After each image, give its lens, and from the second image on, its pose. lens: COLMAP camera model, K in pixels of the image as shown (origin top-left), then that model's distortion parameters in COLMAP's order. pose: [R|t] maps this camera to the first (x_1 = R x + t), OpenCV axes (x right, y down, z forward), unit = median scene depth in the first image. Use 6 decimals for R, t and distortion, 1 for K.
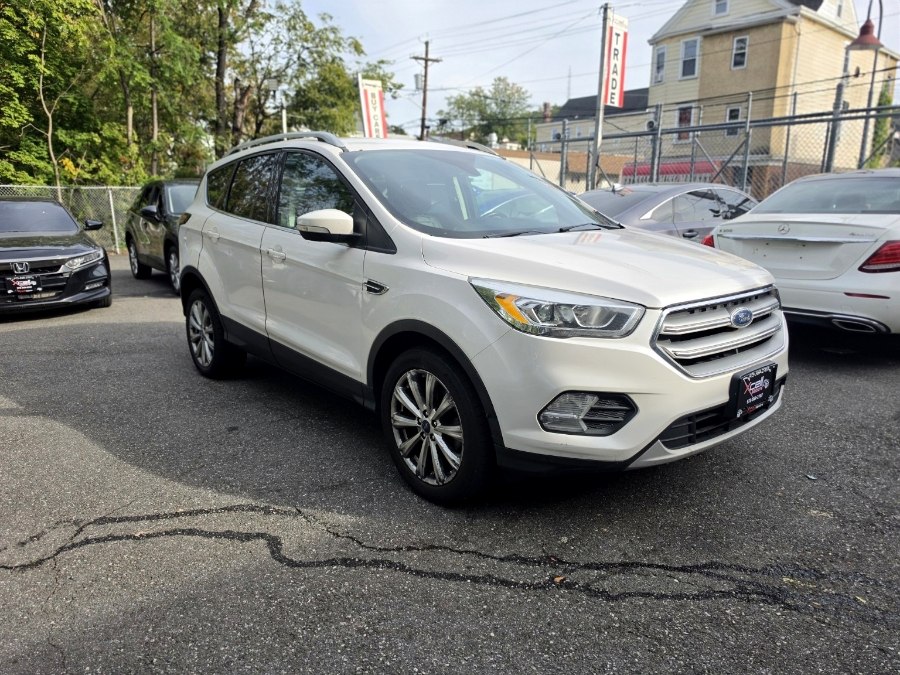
lens RADIAL K [[644.2, 0, 443.9], [0, 644.2, 336.5], [0, 0, 1]] dist [0.000946, -0.018734]
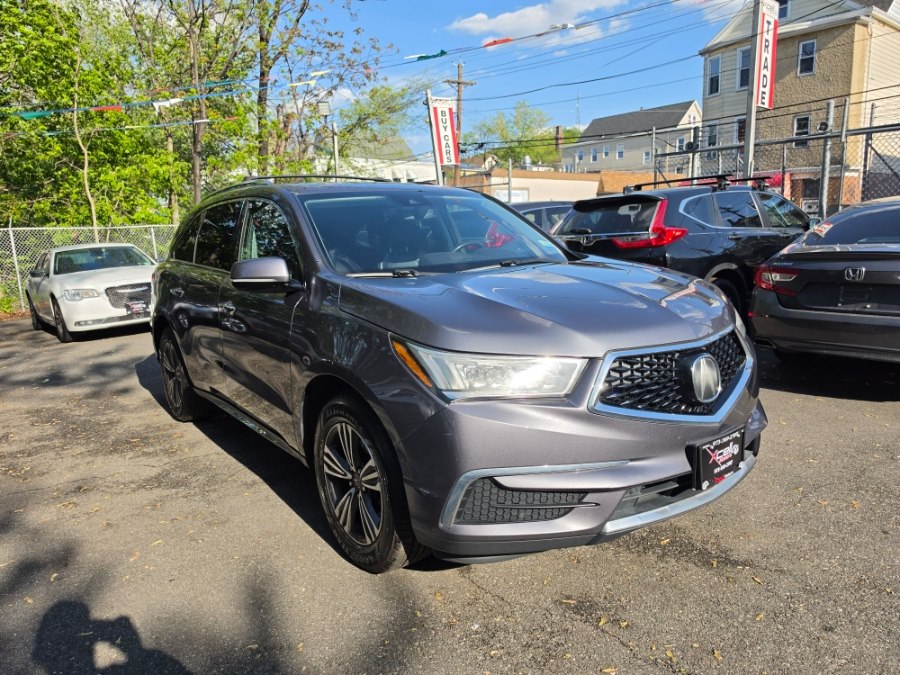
lens RADIAL K [[644.2, 0, 441.9], [0, 644.2, 334.7], [0, 0, 1]] dist [0.000946, -0.018734]
pose [[0.999152, -0.033525, -0.023899, -0.063901], [0.032484, 0.998561, -0.042670, -0.017830], [0.025295, 0.041858, 0.998803, 0.073070]]
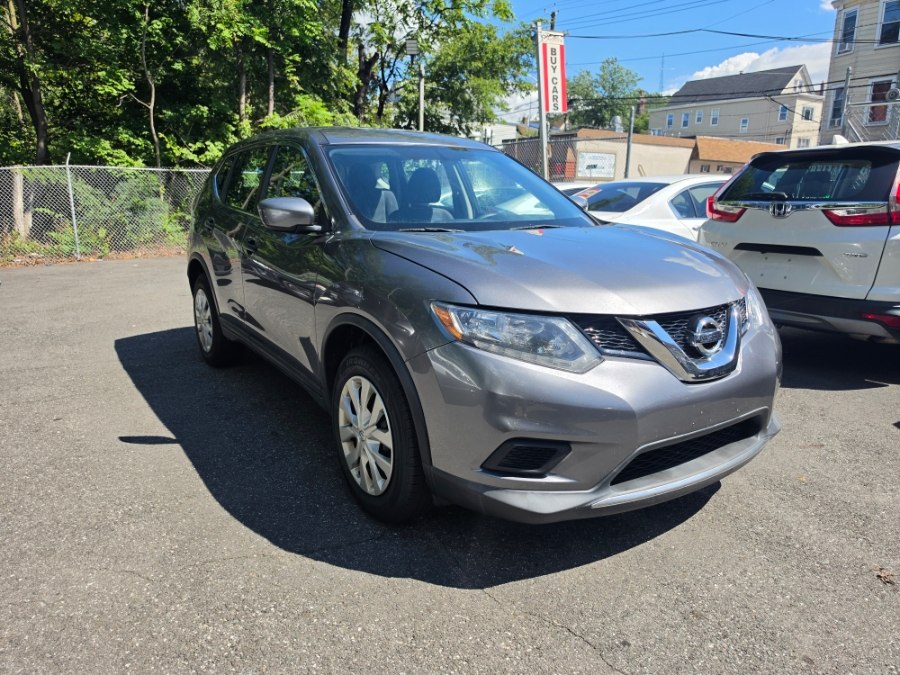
lens RADIAL K [[644.2, 0, 441.9], [0, 644.2, 319.8], [0, 0, 1]] dist [0.000946, -0.018734]
pose [[0.992632, 0.033832, -0.116346, -0.089851], [-0.034961, 0.999359, -0.007673, -0.029461], [0.116012, 0.011684, 0.993179, 0.145847]]
